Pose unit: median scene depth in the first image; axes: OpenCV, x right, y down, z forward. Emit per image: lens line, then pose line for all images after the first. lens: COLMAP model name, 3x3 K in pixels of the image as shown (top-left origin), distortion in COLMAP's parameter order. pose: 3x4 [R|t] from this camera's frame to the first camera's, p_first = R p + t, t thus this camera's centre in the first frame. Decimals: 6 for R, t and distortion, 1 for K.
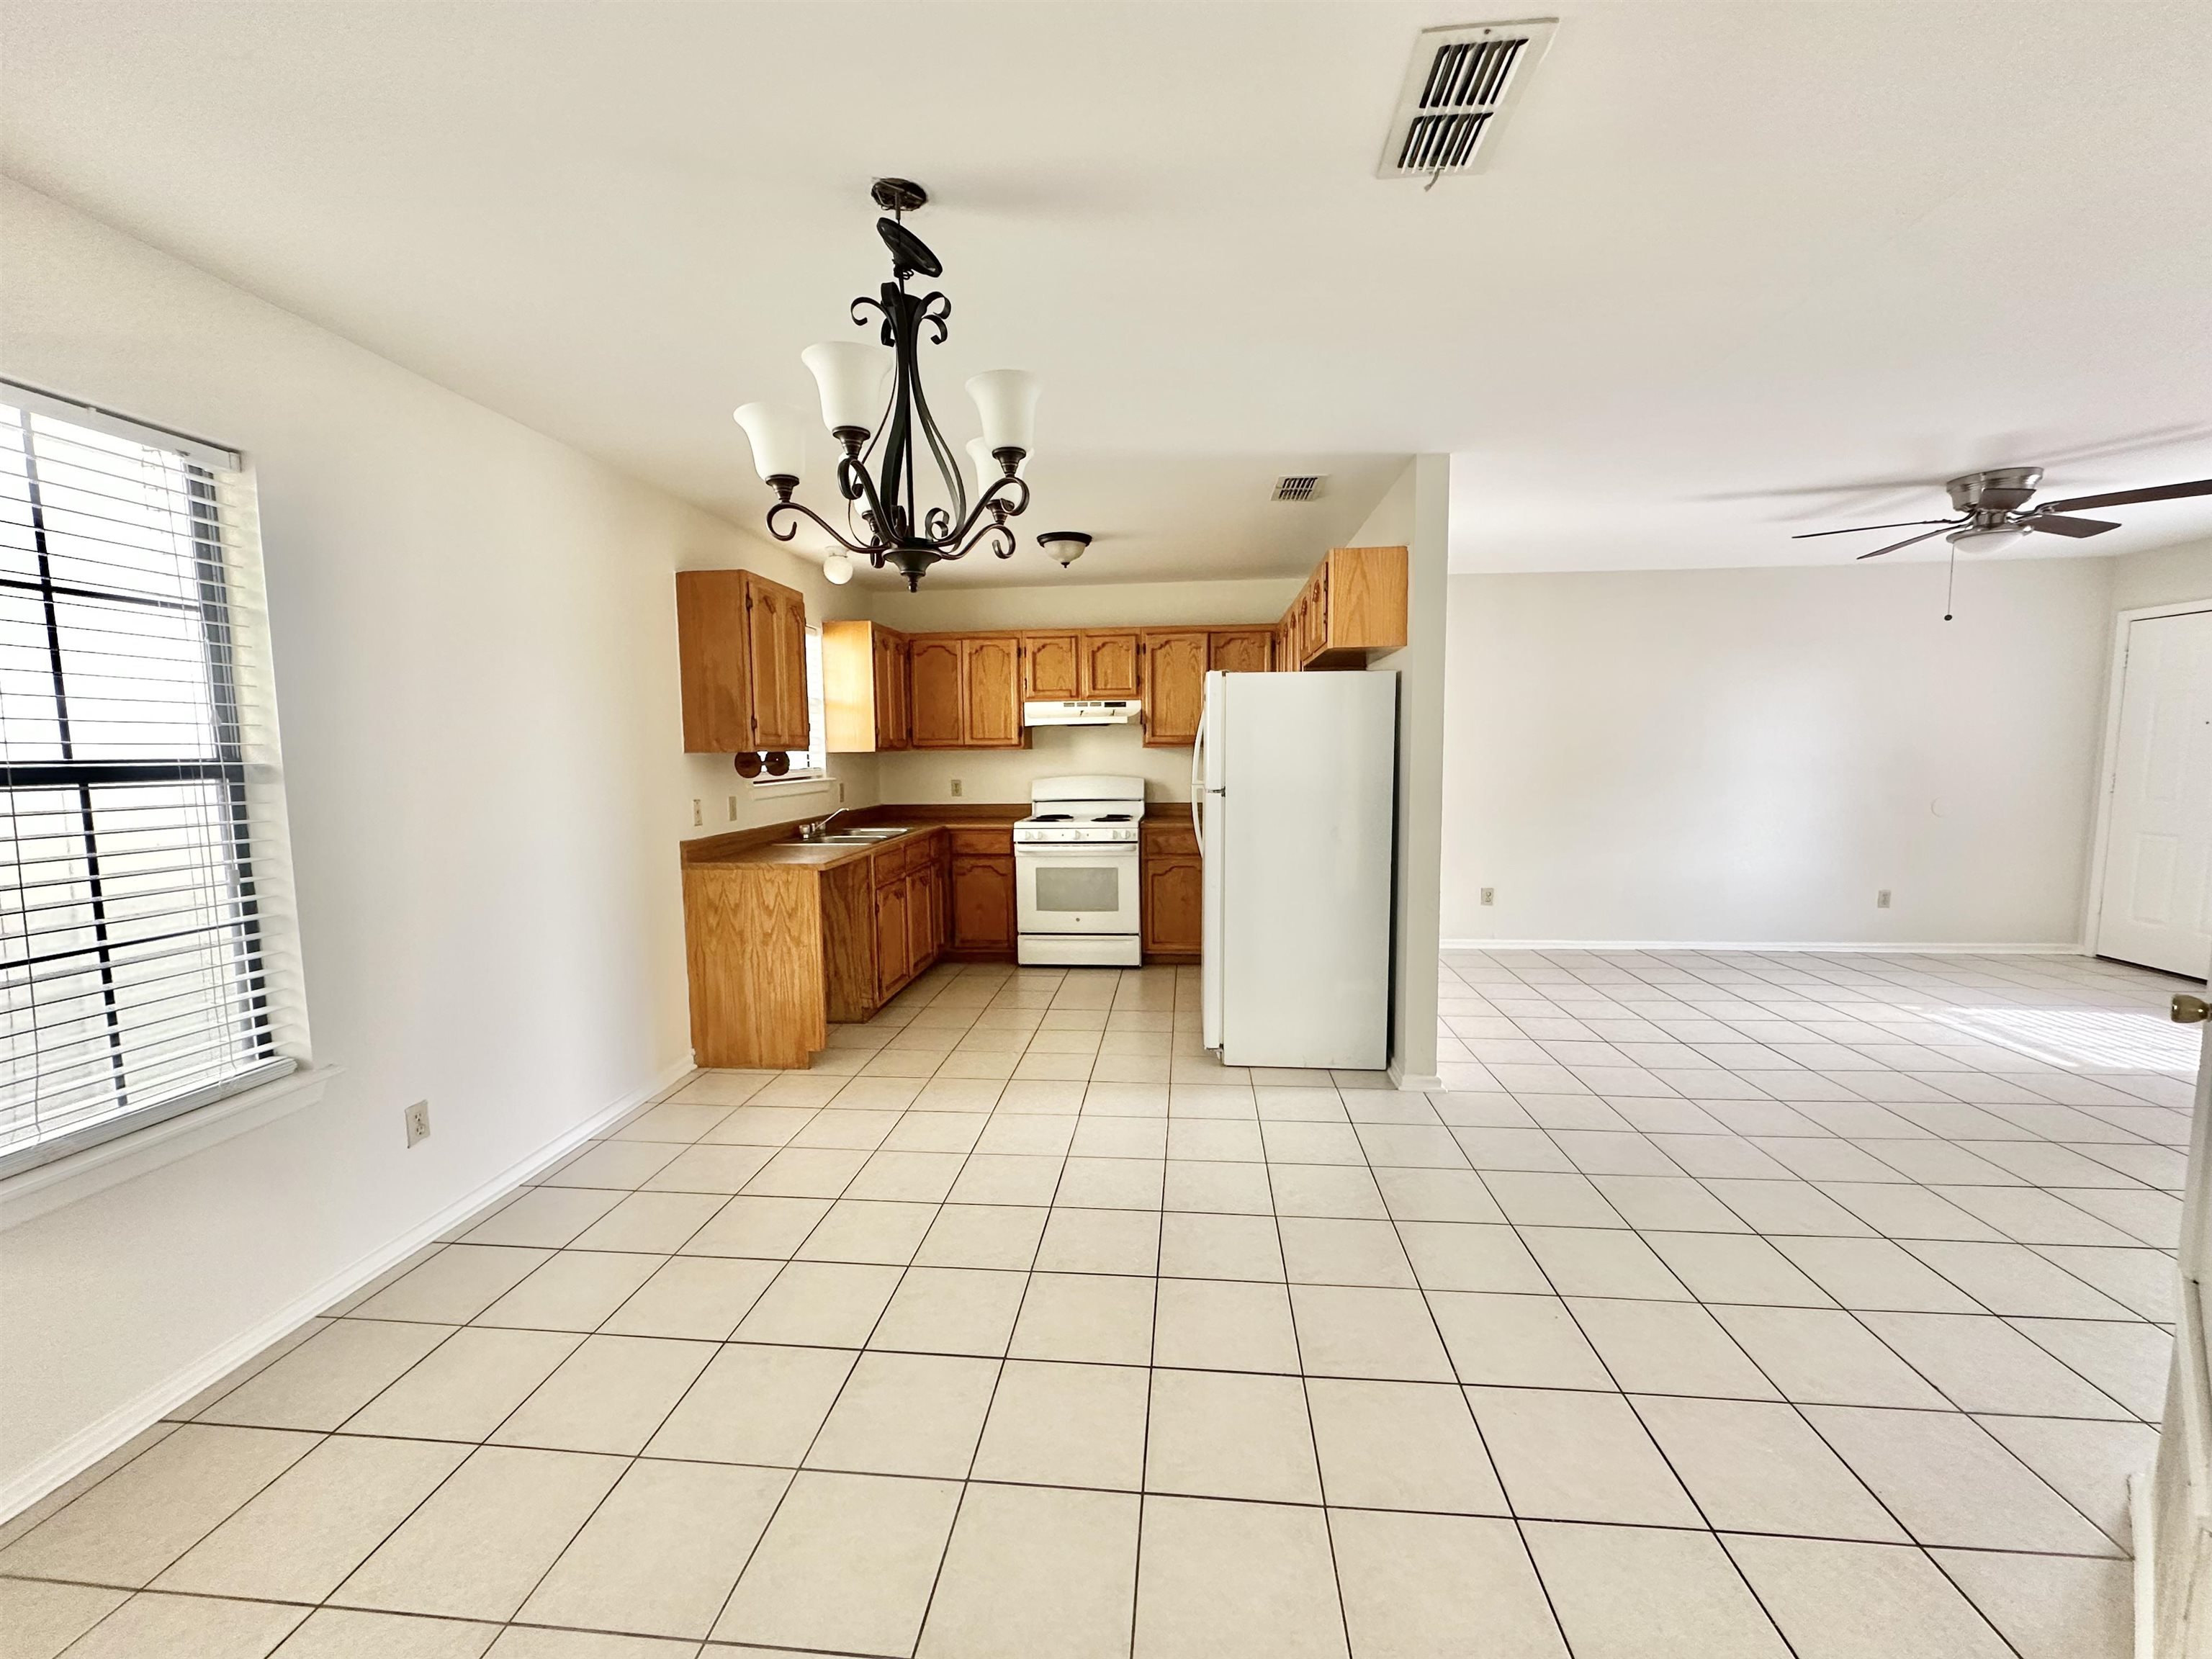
lens RADIAL K [[883.9, 0, 1112.4], [0, 883.9, 832.6], [0, 0, 1]] dist [-0.002080, 0.001593]
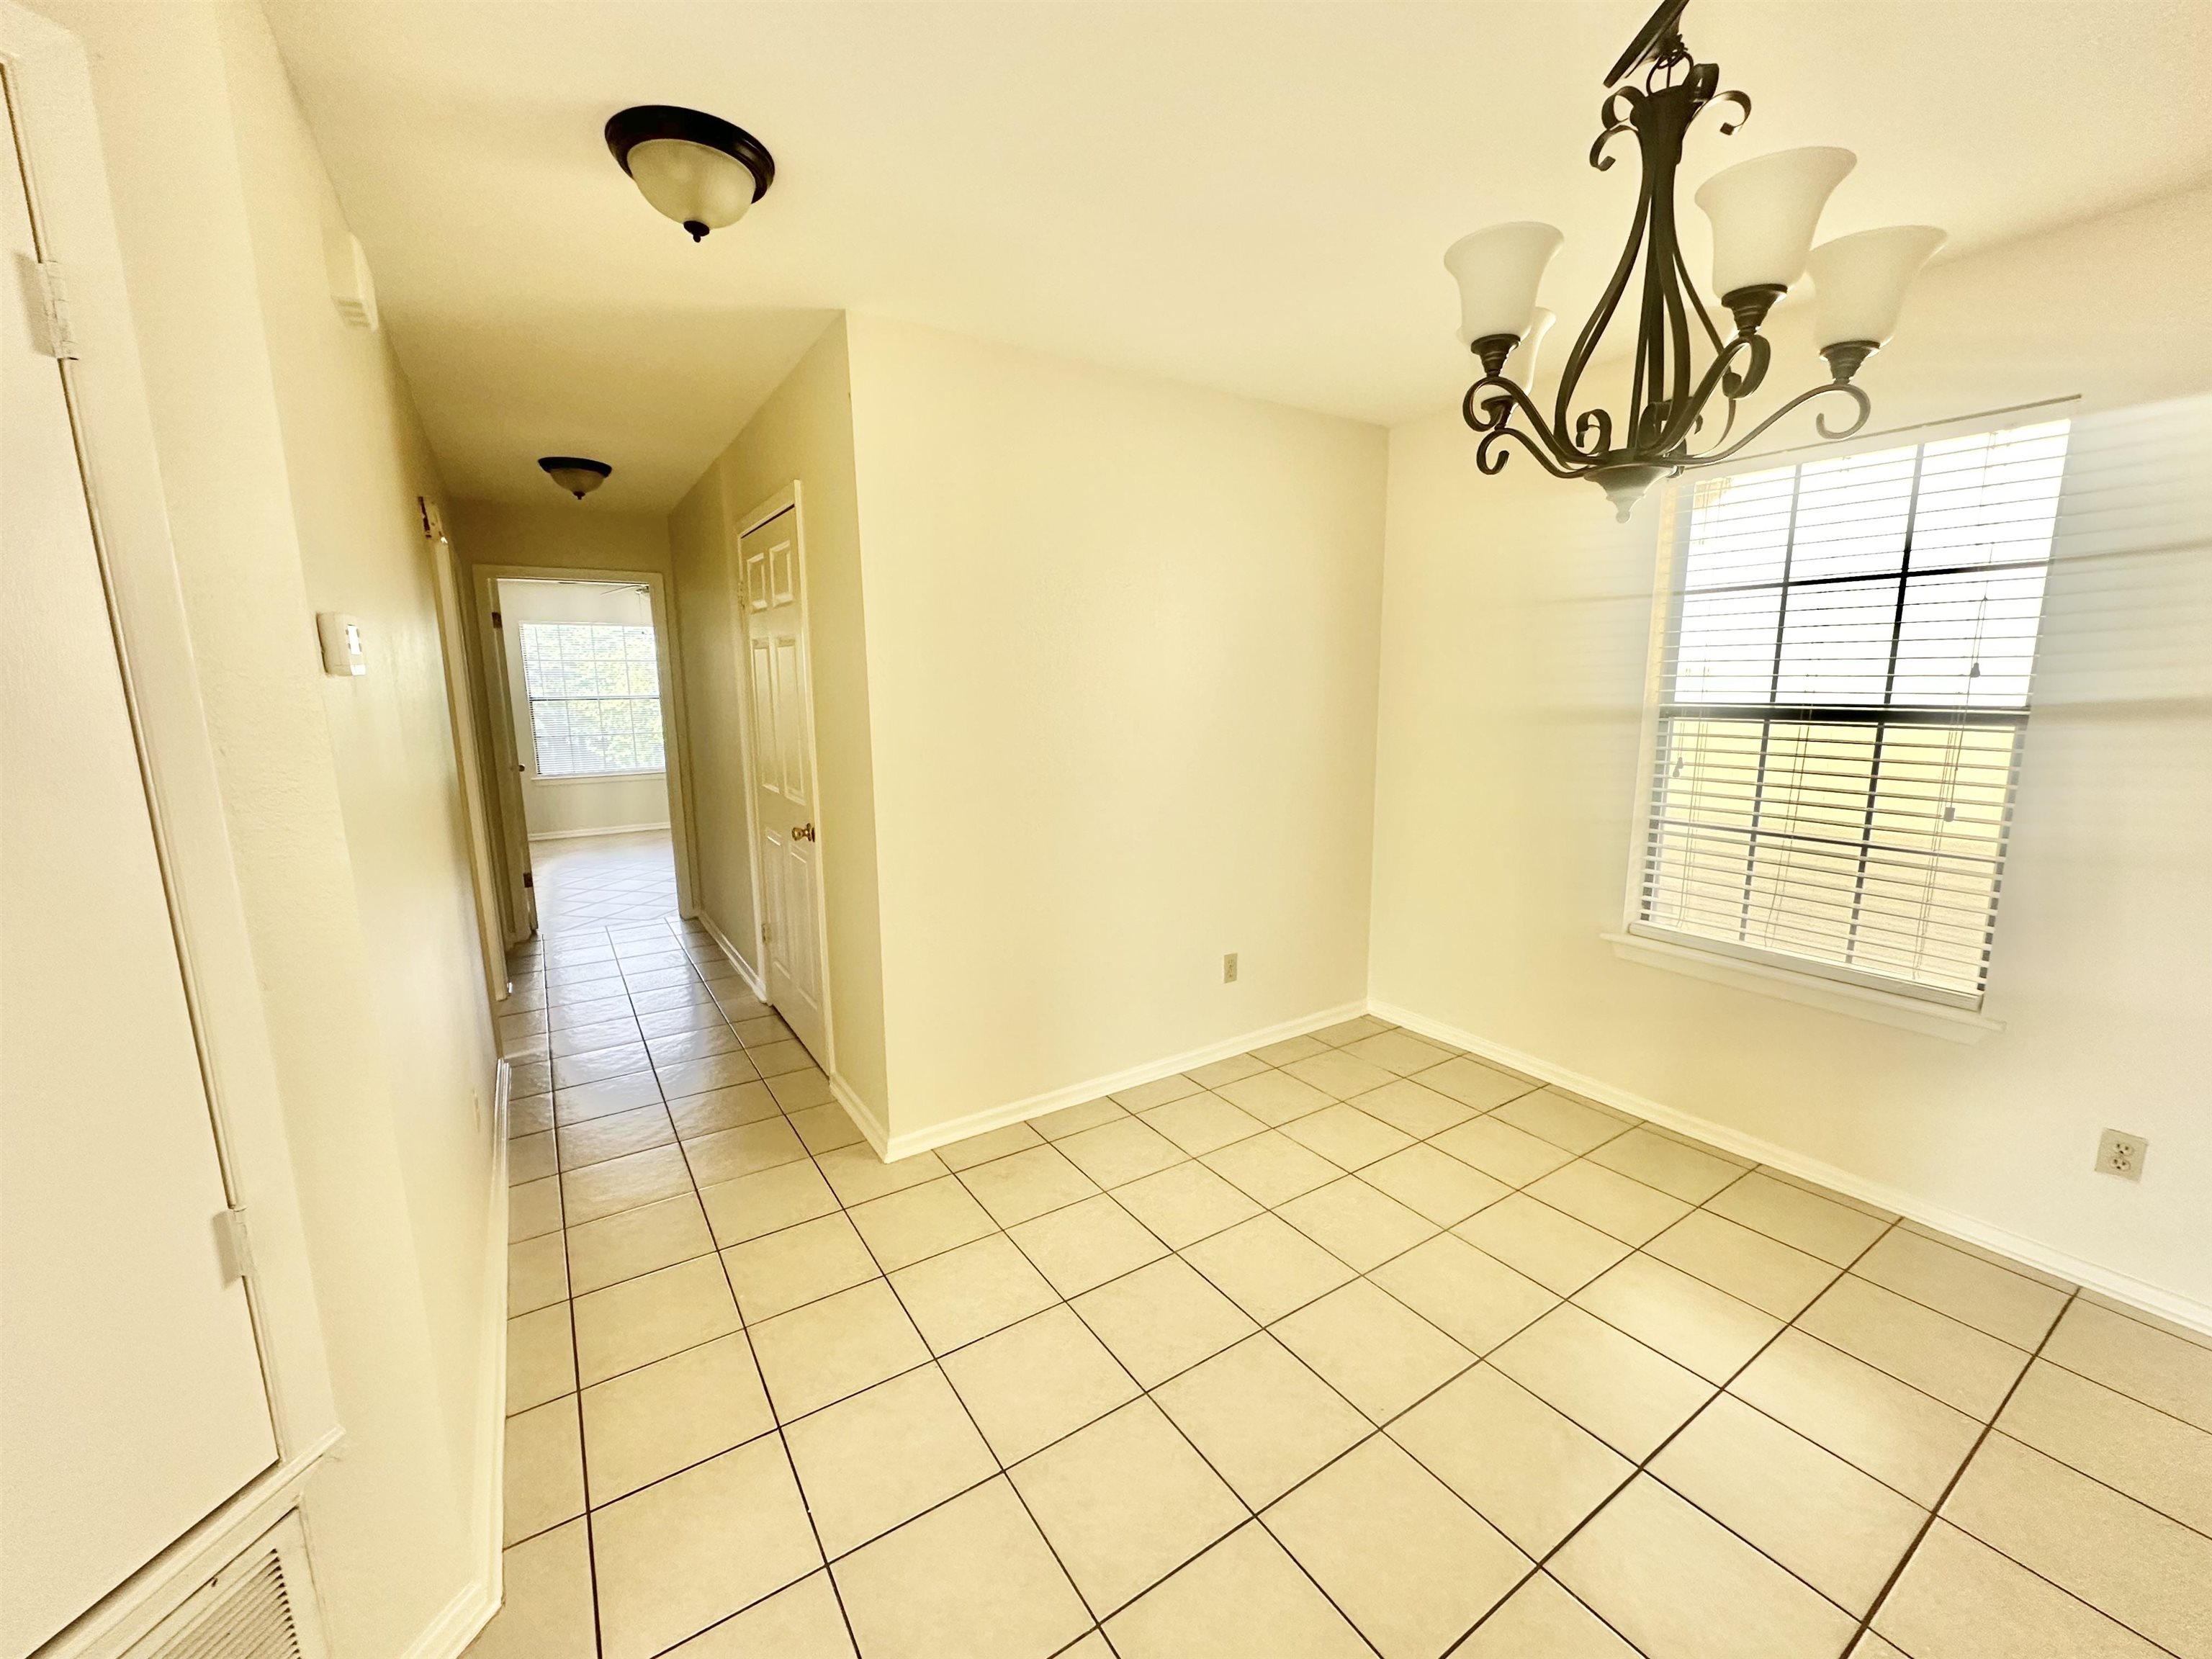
lens RADIAL K [[883.9, 0, 1111.2], [0, 883.9, 837.4], [0, 0, 1]] dist [-0.002080, 0.001593]
pose [[-0.777239, 0.108032, -0.619861, 0.684931], [-0.064045, 0.966450, 0.248742, -0.167284], [0.625937, 0.233032, -0.744244, 1.502917]]
